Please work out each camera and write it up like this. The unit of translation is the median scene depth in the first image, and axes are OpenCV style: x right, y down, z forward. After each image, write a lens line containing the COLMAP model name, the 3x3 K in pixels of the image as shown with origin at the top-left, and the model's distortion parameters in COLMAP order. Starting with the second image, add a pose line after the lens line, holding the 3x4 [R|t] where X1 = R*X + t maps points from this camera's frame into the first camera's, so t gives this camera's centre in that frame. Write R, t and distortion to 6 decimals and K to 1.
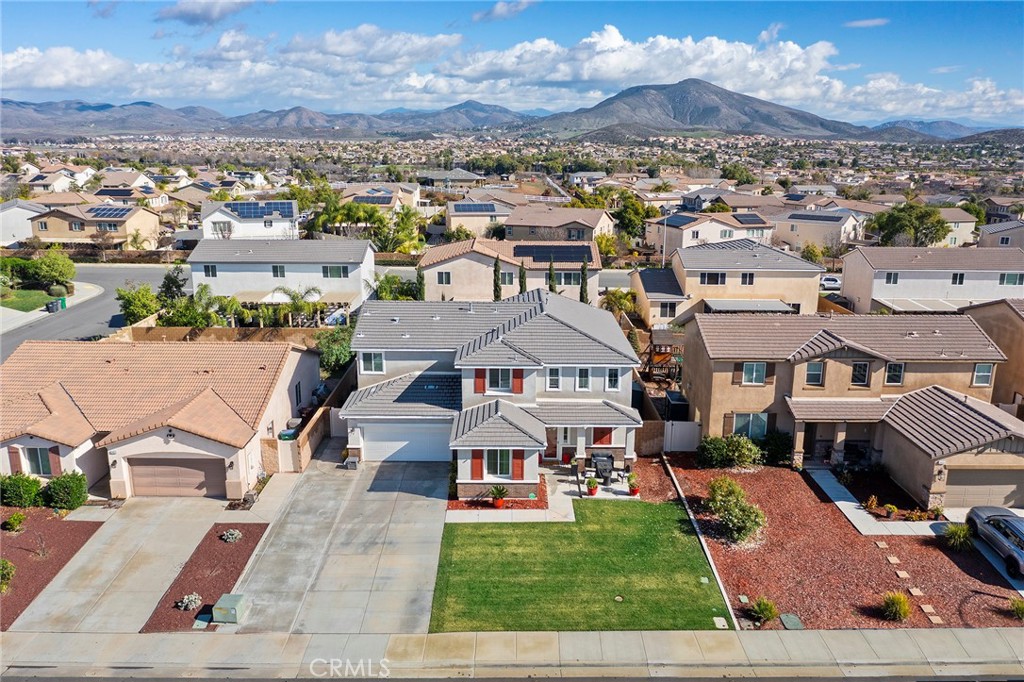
lens RADIAL K [[795.7, 0, 512.0], [0, 795.7, 341.0], [0, 0, 1]] dist [-0.011015, 0.000337]
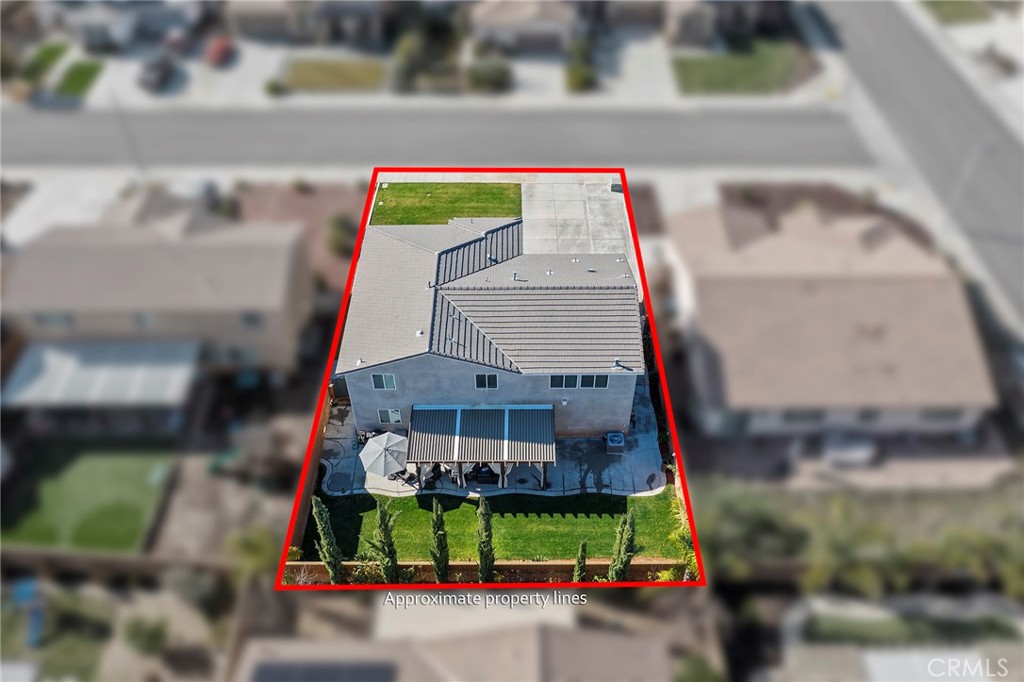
lens RADIAL K [[795.7, 0, 512.0], [0, 795.7, 341.0], [0, 0, 1]] dist [-0.011015, 0.000337]
pose [[-1.000000, 0.000043, -0.000979, -0.055706], [-0.000816, 0.517403, 0.855741, -0.908785], [0.000543, 0.855742, -0.517403, 1.775409]]
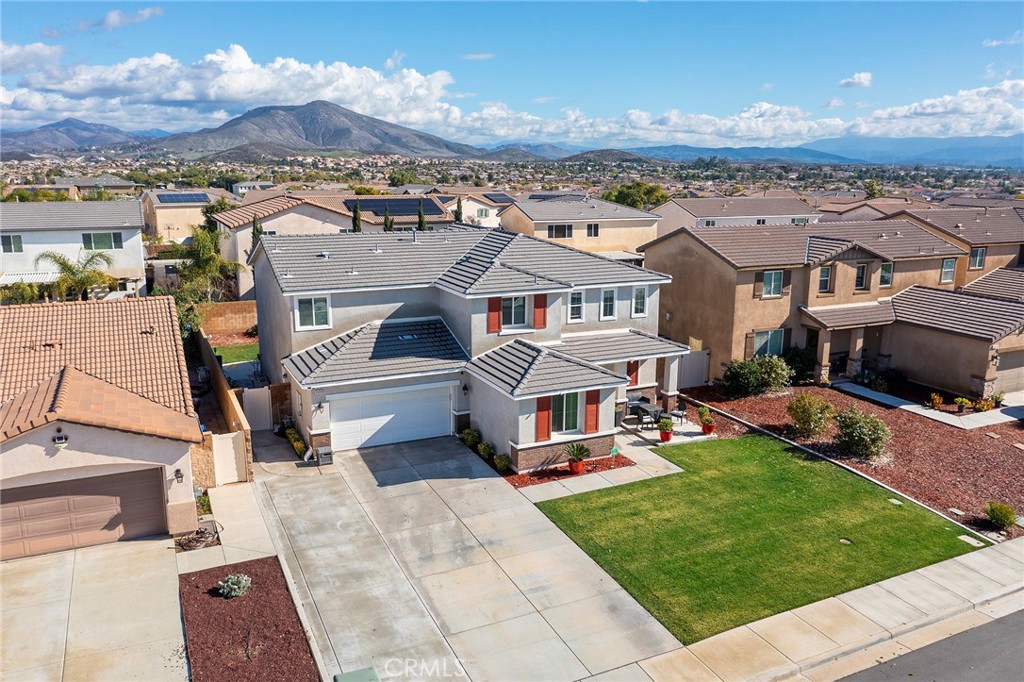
lens RADIAL K [[795.7, 0, 512.0], [0, 795.7, 341.0], [0, 0, 1]] dist [-0.011015, 0.000337]
pose [[0.903495, -0.093116, 0.418362, -0.337894], [0.104208, 0.994549, -0.003689, 0.078691], [-0.415738, 0.046930, 0.908273, 0.329678]]
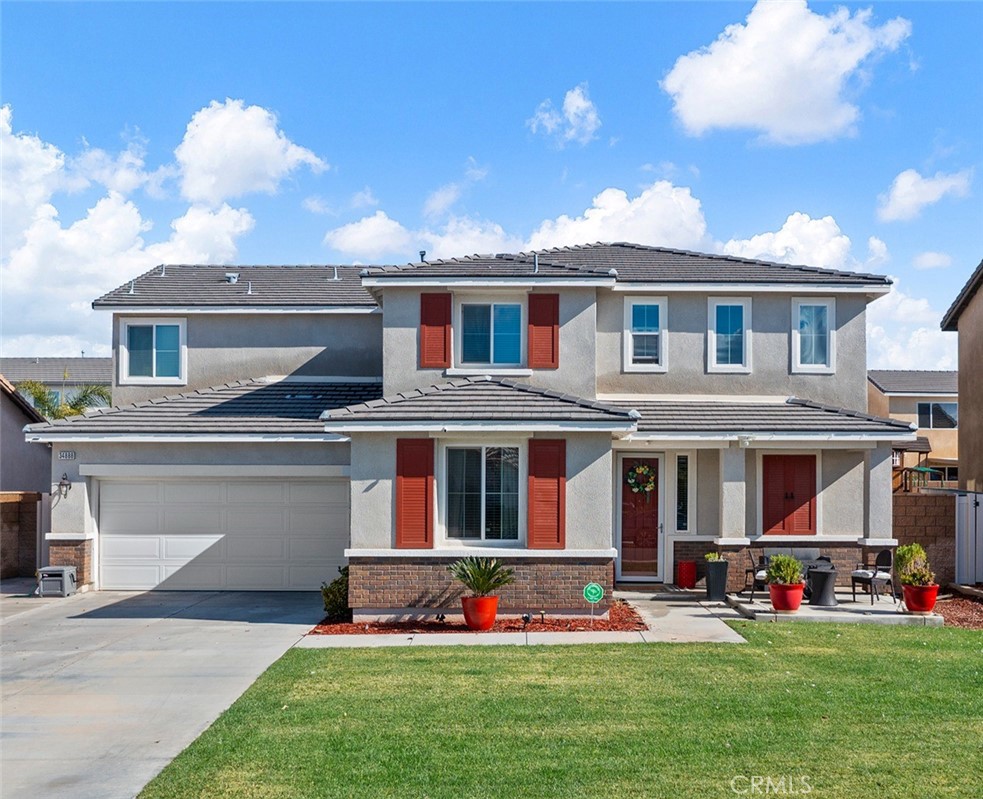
lens RADIAL K [[1224.3, 0, 525.4], [0, 1224.3, 489.5], [0, 0, 1]] dist [-0.006235, -0.003282]
pose [[0.999989, -0.003398, -0.003085, 0.000906], [0.002549, 0.970156, -0.242467, 0.249541], [0.003817, 0.242457, 0.970155, 0.500720]]
